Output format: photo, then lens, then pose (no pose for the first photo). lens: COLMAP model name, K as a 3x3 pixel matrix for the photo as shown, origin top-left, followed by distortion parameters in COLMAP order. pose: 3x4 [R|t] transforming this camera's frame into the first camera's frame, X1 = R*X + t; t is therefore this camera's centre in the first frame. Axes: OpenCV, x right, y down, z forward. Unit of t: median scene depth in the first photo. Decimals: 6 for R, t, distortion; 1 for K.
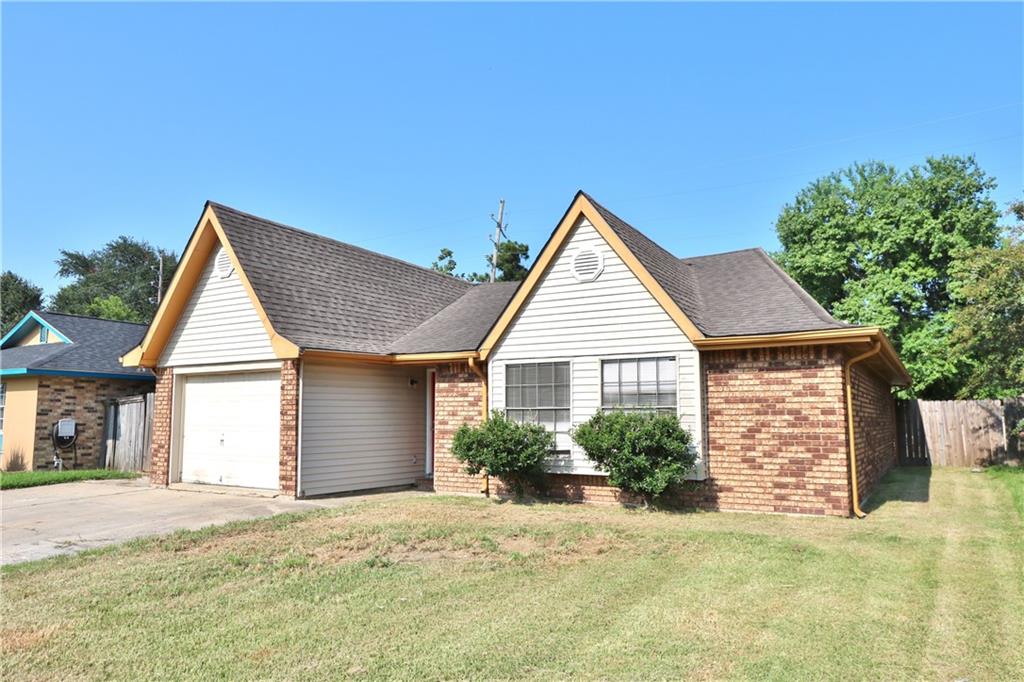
lens RADIAL K [[707.9, 0, 512.0], [0, 707.9, 341.0], [0, 0, 1]] dist [-0.002912, -0.000539]
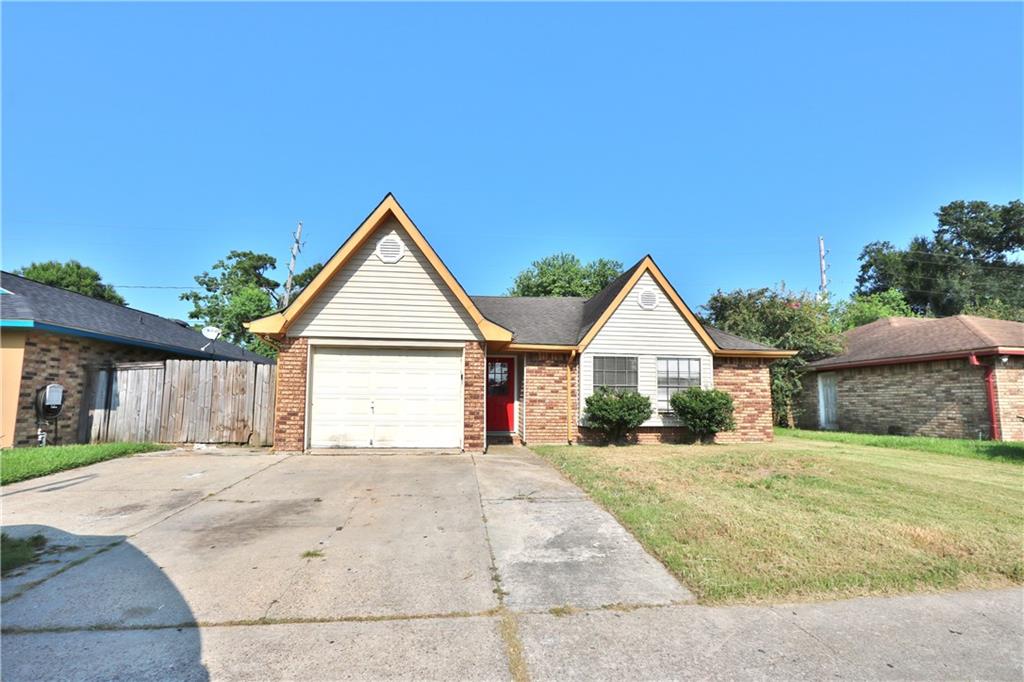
lens RADIAL K [[470.7, 0, 516.3], [0, 470.7, 346.2], [0, 0, 1]] dist [-0.013680, -0.000003]
pose [[0.779645, 0.076351, 0.621550, -0.668059], [-0.077737, 0.996662, -0.024919, 0.043127], [-0.621378, -0.028890, 0.782978, 0.271993]]
